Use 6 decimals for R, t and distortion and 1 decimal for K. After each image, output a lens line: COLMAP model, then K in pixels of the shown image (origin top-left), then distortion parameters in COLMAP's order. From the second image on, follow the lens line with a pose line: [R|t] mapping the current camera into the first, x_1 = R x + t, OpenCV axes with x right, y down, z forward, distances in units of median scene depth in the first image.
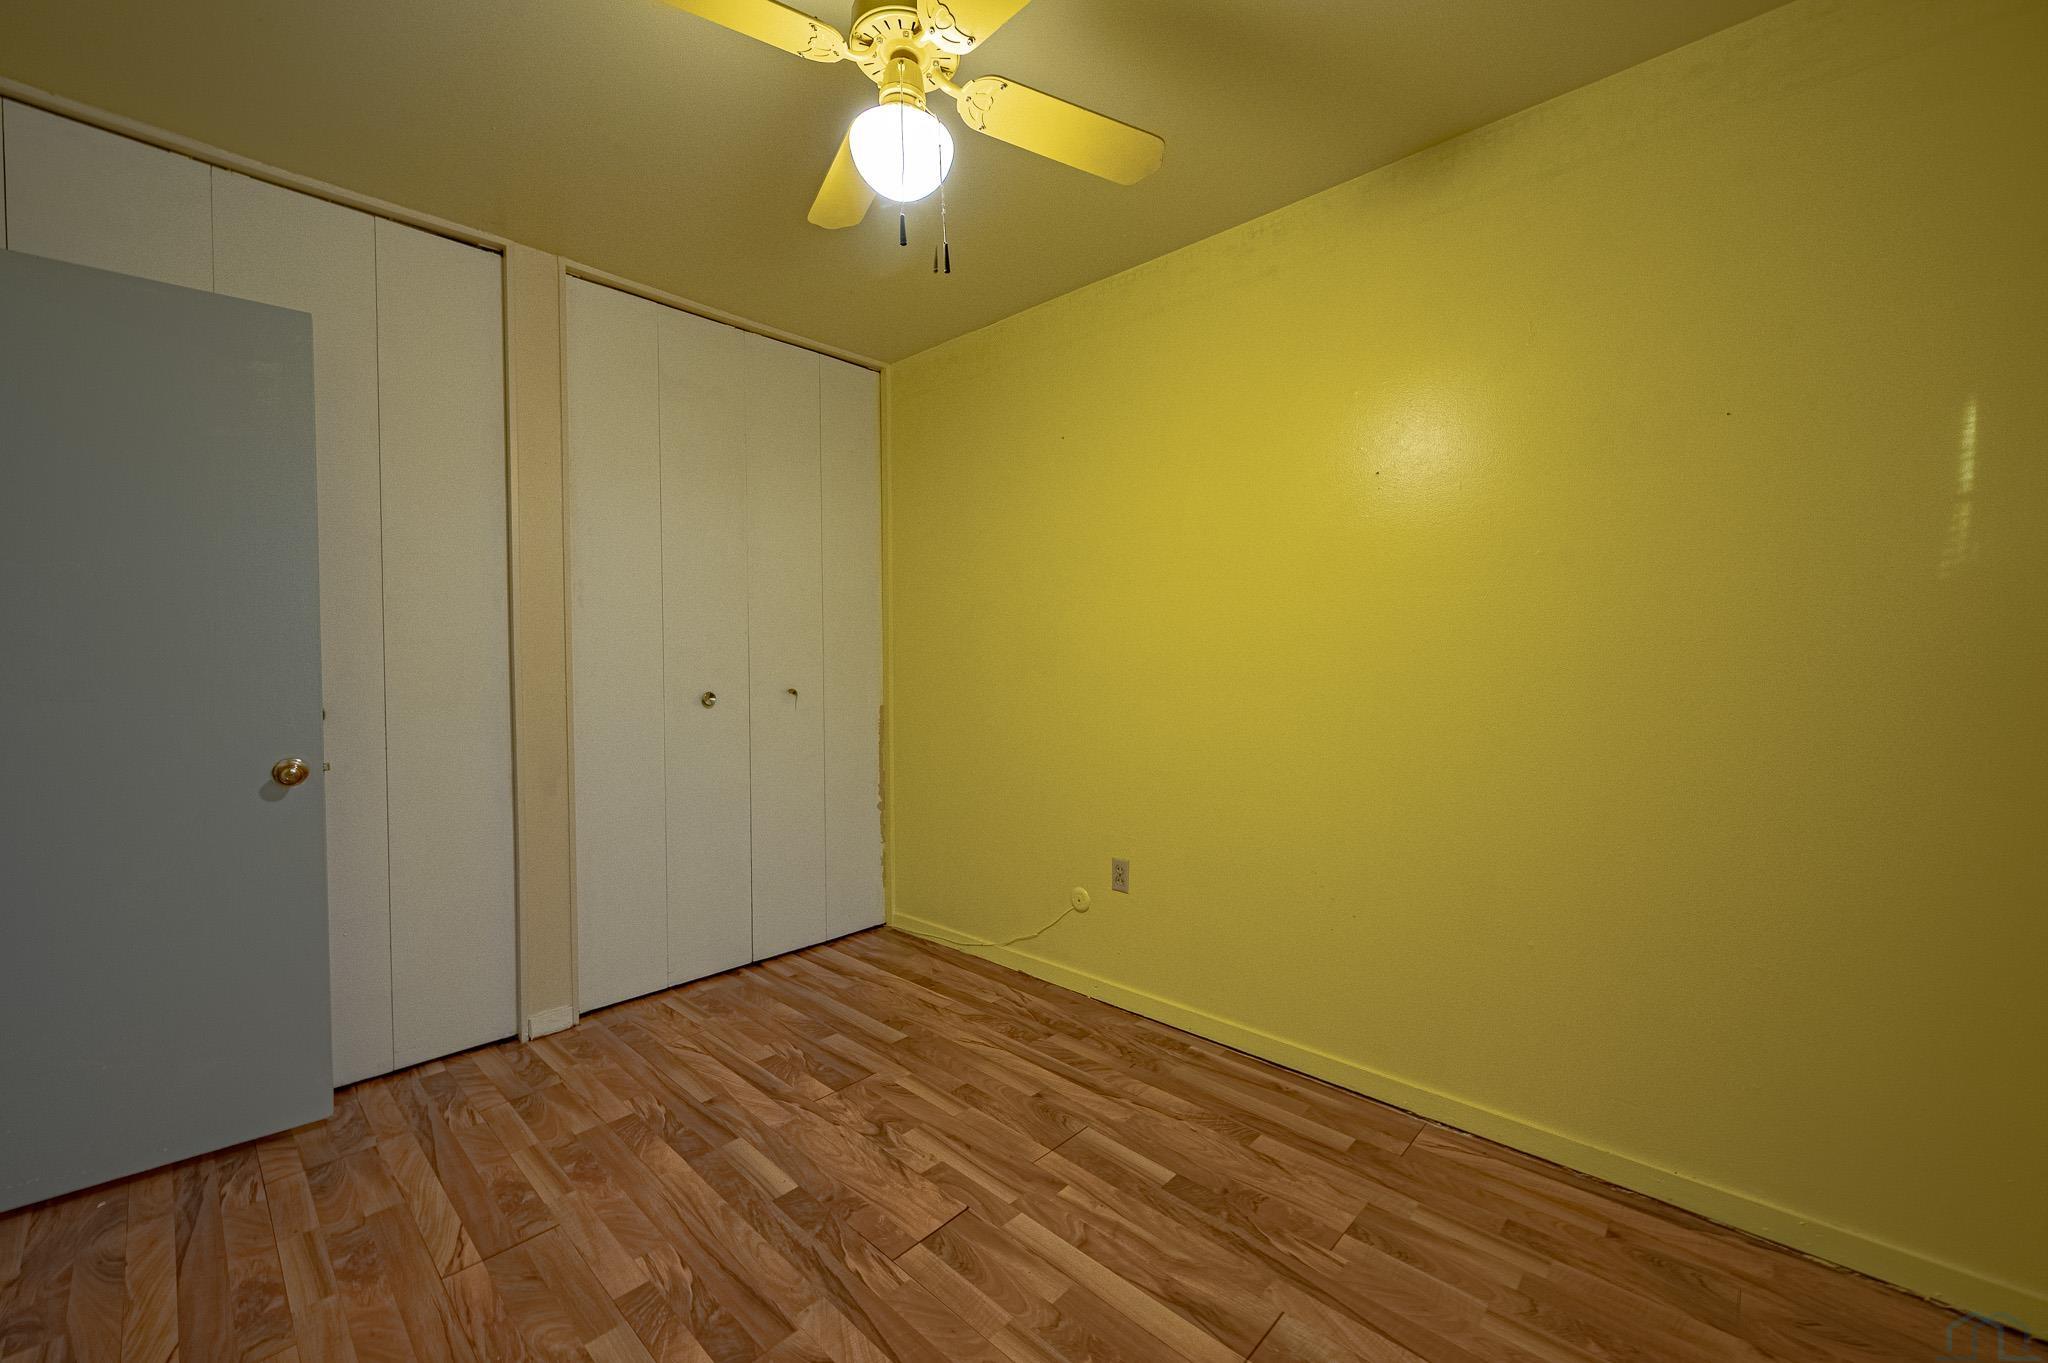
lens RADIAL K [[810.5, 0, 1017.0], [0, 810.5, 671.4], [0, 0, 1]] dist [-0.002044, 0.000037]
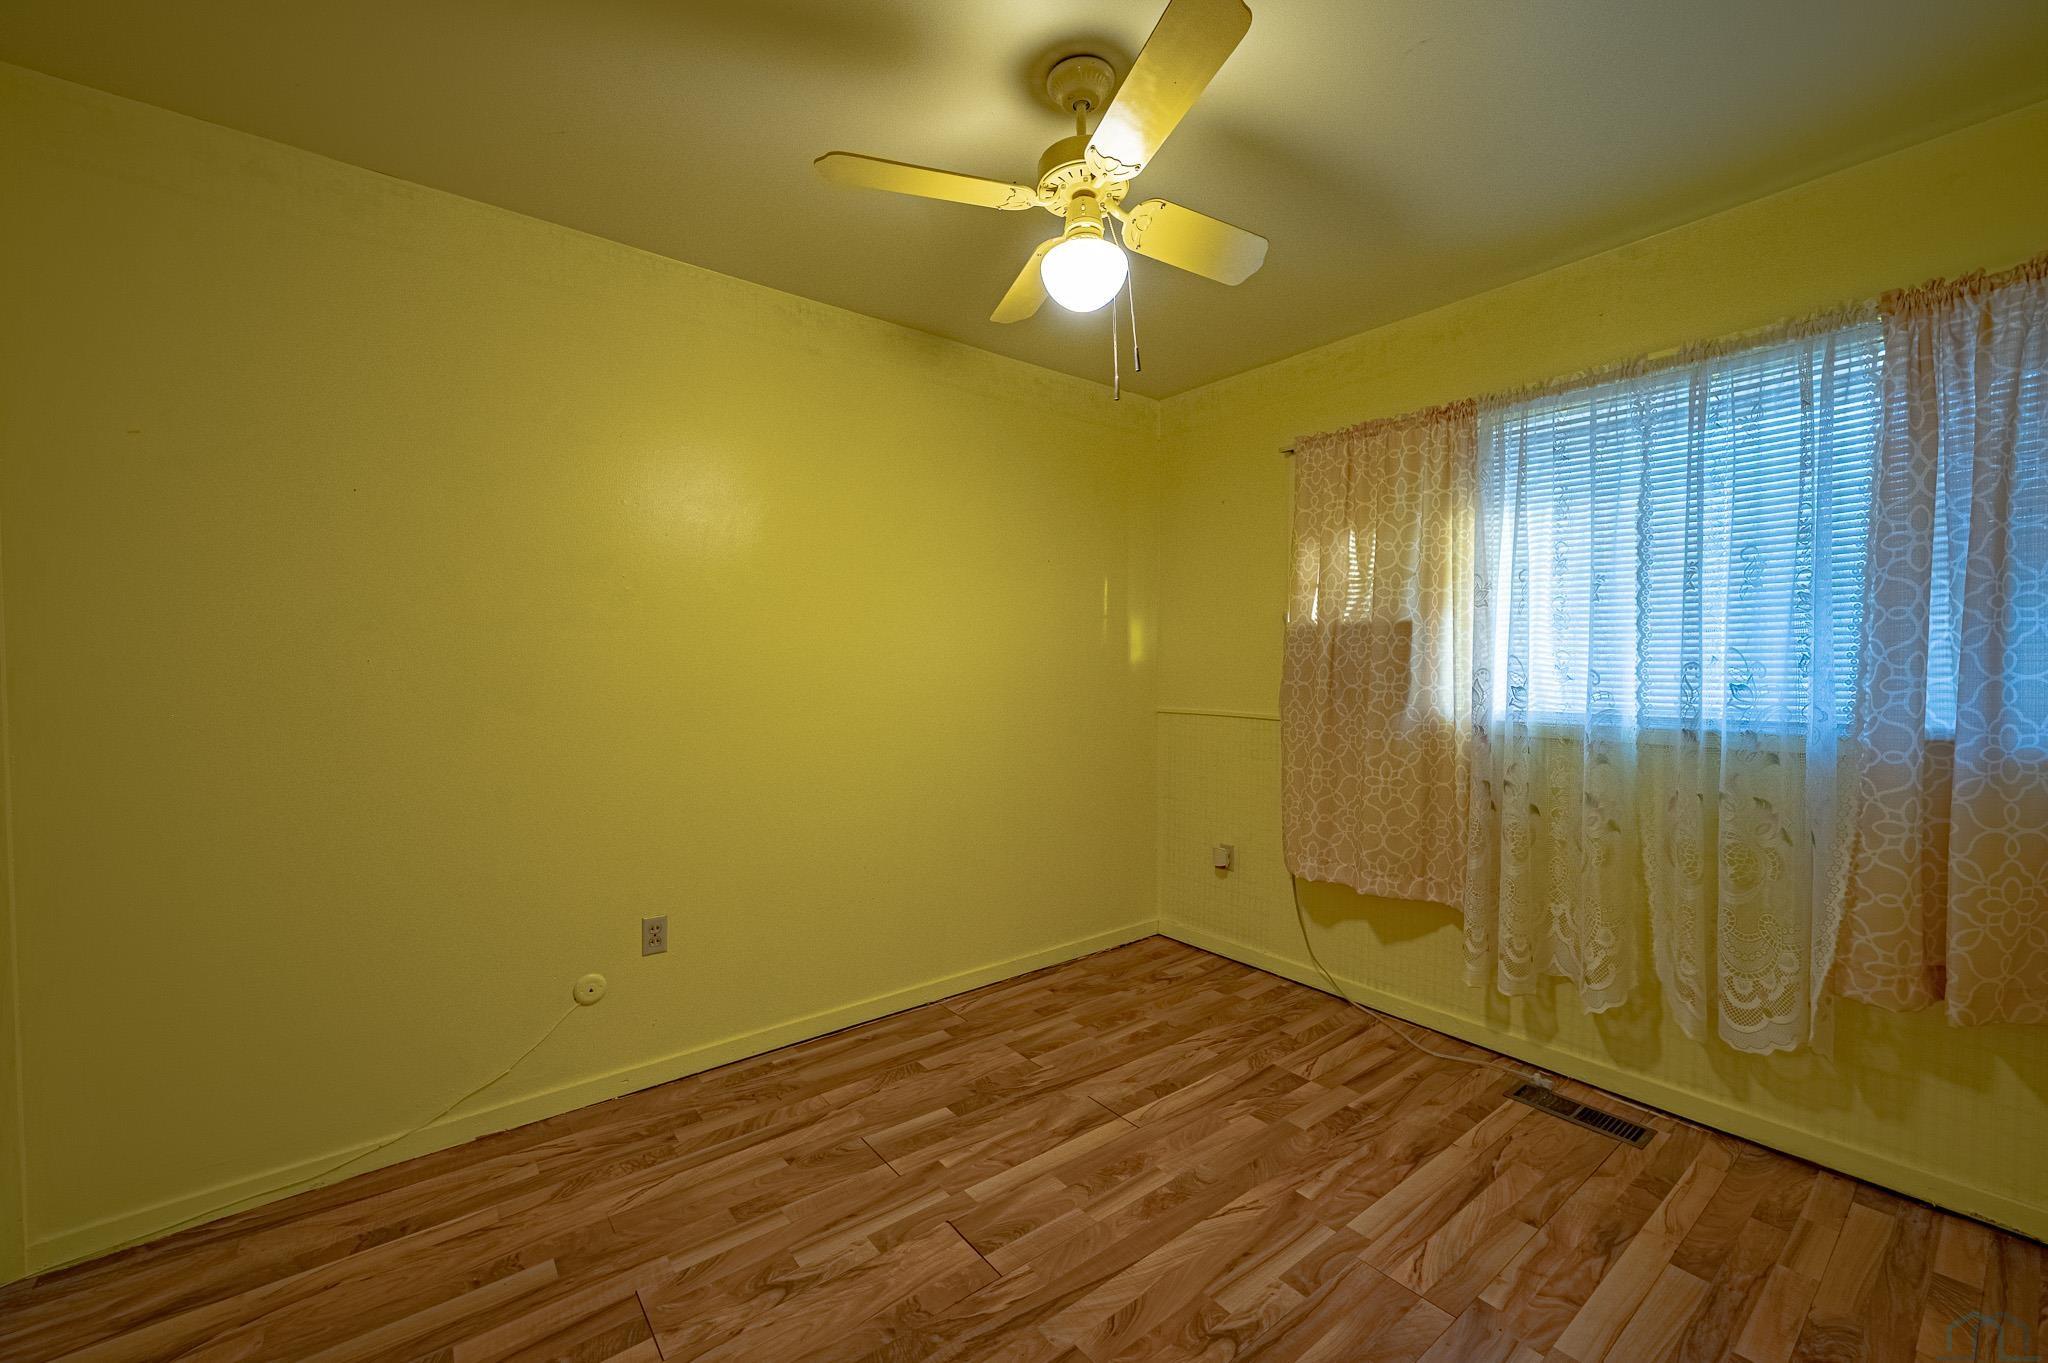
lens RADIAL K [[810.5, 0, 1016.8], [0, 810.5, 684.9], [0, 0, 1]] dist [-0.002044, 0.000037]
pose [[0.153426, -0.021165, 0.987934, -0.895065], [0.017539, 0.999671, 0.018693, -0.041766], [-0.988005, 0.014459, 0.153746, 0.620876]]
